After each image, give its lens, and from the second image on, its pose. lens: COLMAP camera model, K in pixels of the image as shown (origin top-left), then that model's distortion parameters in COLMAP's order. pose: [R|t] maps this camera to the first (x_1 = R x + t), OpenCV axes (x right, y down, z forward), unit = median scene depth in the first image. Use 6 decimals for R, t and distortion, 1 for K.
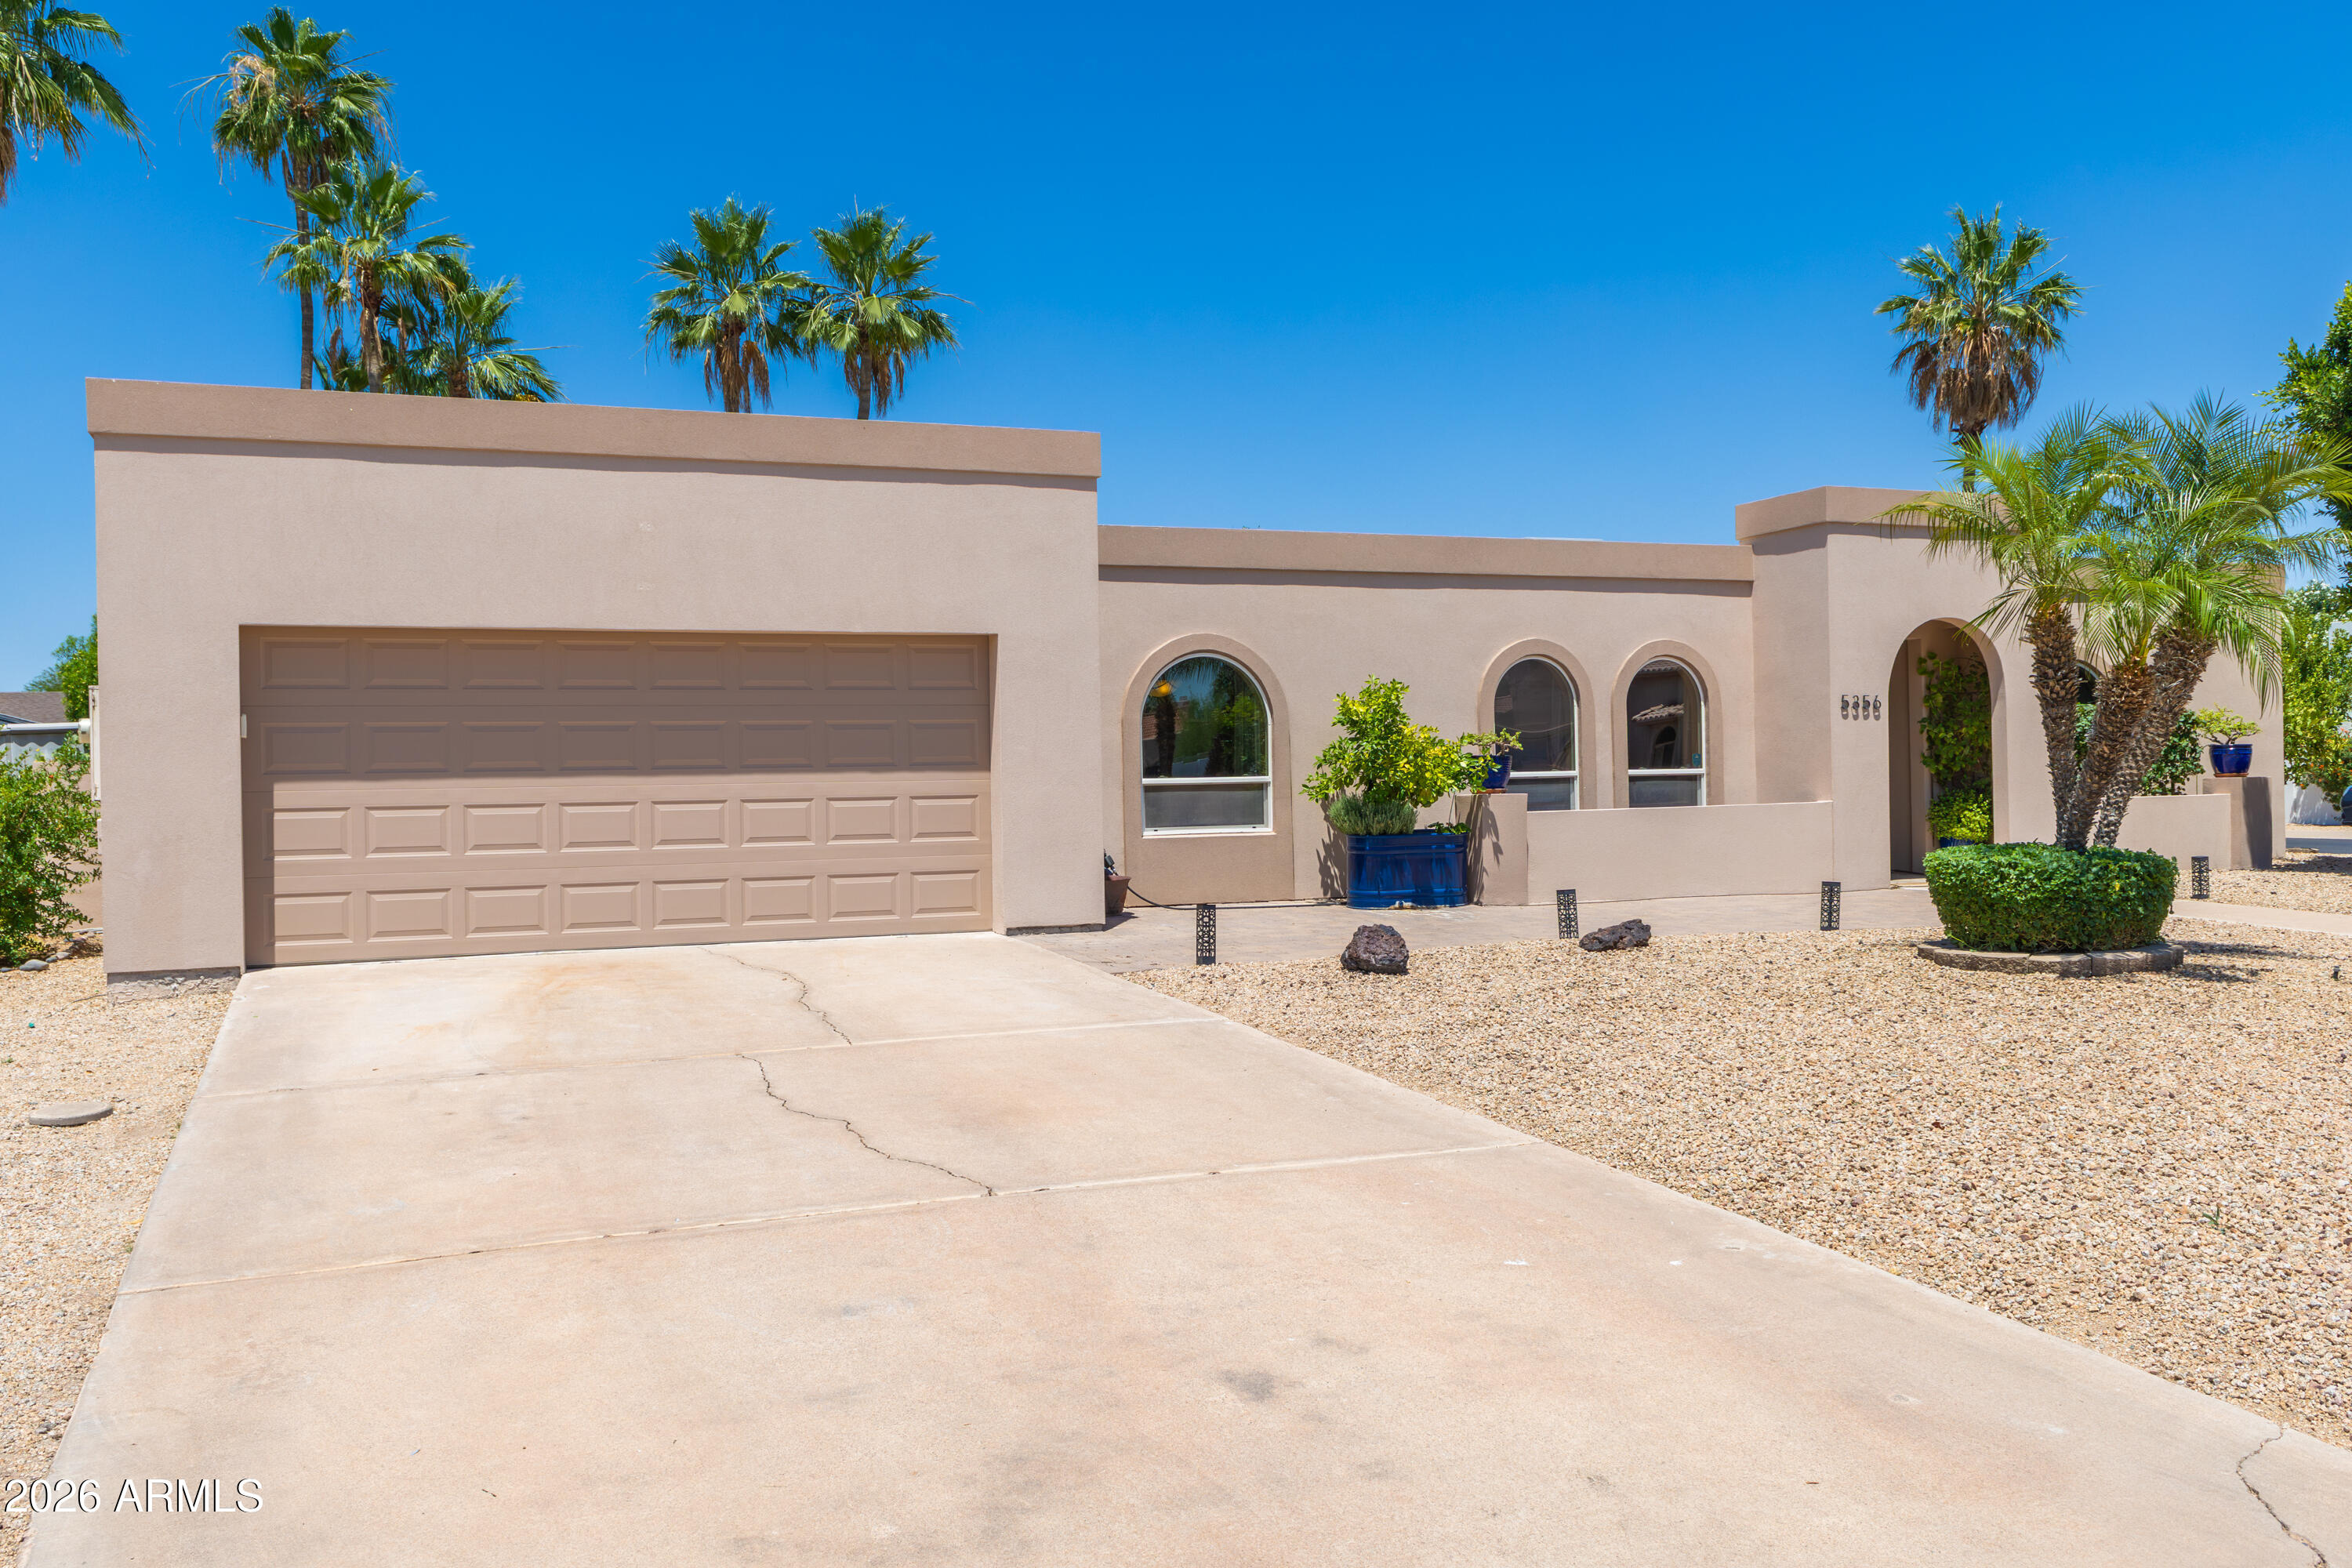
lens RADIAL K [[1815.8, 0, 1174.8], [0, 1815.8, 780.3], [0, 0, 1]] dist [0.029567, -0.000379]
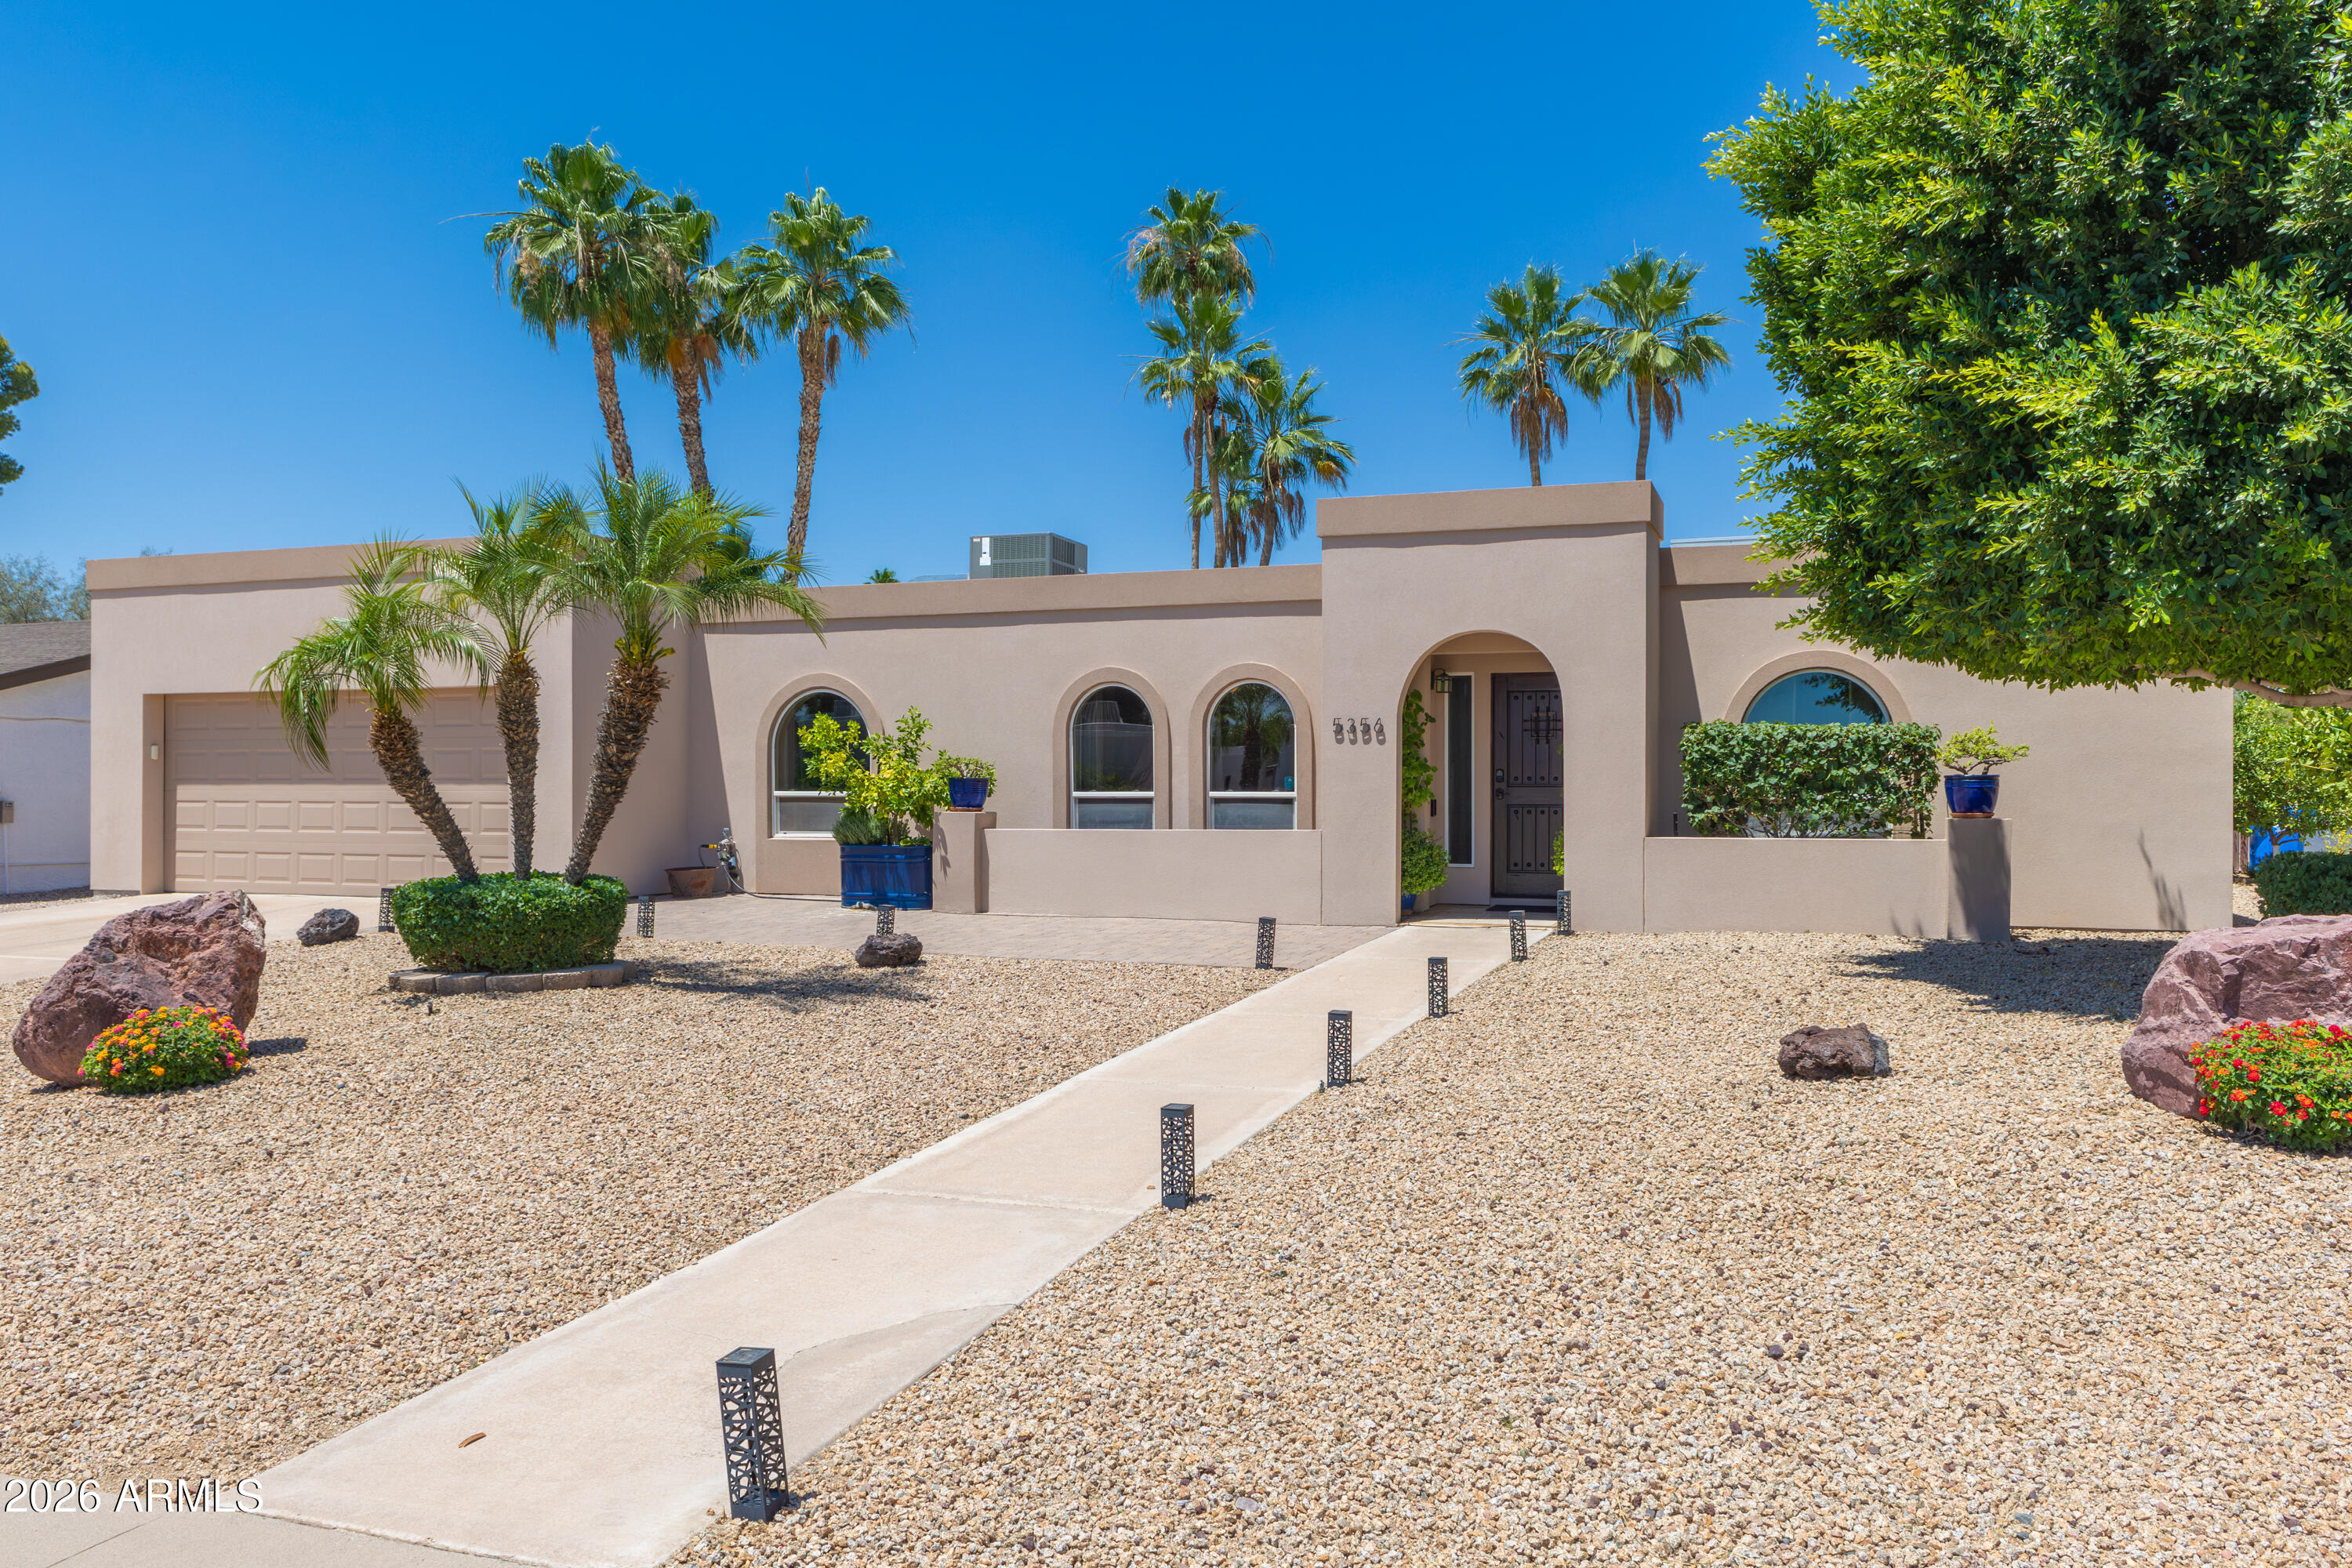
lens RADIAL K [[1688.6, 0, 1173.8], [0, 1688.6, 794.1], [0, 0, 1]] dist [-0.061800, -0.000721]
pose [[0.782353, 0.020145, -0.622509, 0.846383], [-0.016874, 0.999795, 0.011148, -0.015491], [0.622606, 0.001782, 0.782533, 0.252283]]
